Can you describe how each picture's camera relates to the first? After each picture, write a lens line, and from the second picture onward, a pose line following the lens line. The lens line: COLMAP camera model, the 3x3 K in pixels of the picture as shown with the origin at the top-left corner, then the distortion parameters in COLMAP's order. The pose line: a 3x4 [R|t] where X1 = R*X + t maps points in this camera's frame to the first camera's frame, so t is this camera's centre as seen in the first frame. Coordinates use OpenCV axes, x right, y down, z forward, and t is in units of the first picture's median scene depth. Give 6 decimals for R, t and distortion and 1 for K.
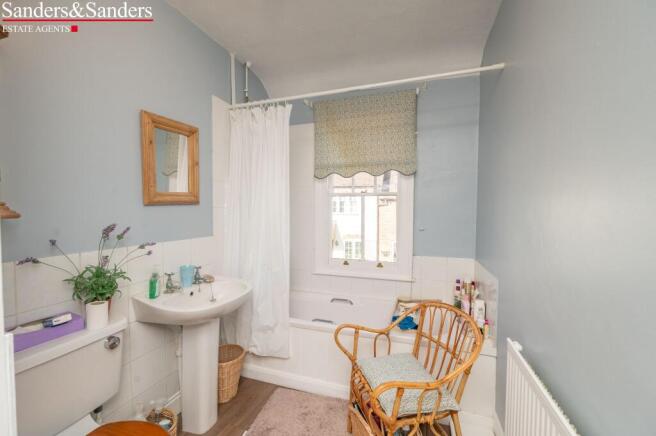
lens RADIAL K [[264.2, 0, 328.0], [0, 264.2, 221.2], [0, 0, 1]] dist [-0.002874, 0.000007]
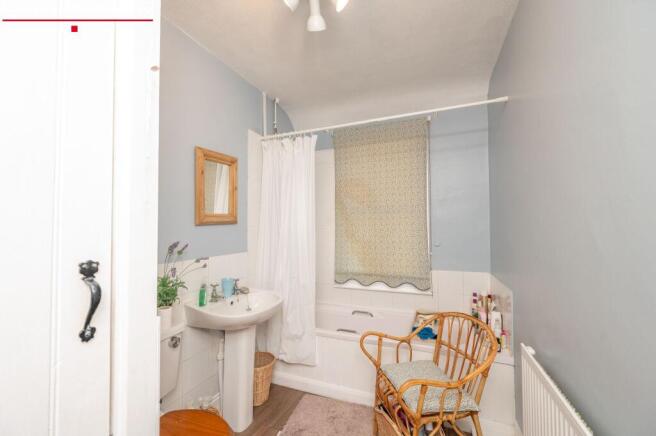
lens RADIAL K [[263.3, 0, 325.8], [0, 263.3, 221.1], [0, 0, 1]] dist [0.000237, 0.000041]
pose [[0.998416, -0.010605, -0.055257, -0.046642], [0.007116, 0.997991, -0.062962, -0.001578], [0.055814, 0.062469, 0.996485, -0.119091]]
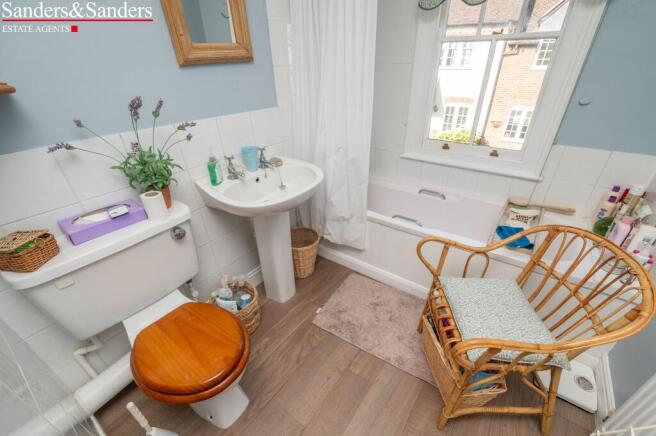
lens RADIAL K [[267.0, 0, 341.3], [0, 267.0, 221.3], [0, 0, 1]] dist [-0.002319, -0.000192]
pose [[0.960807, 0.132762, -0.243358, -0.009230], [-0.001193, 0.879835, 0.475277, -0.028165], [0.277214, -0.456359, 0.845511, 0.245717]]
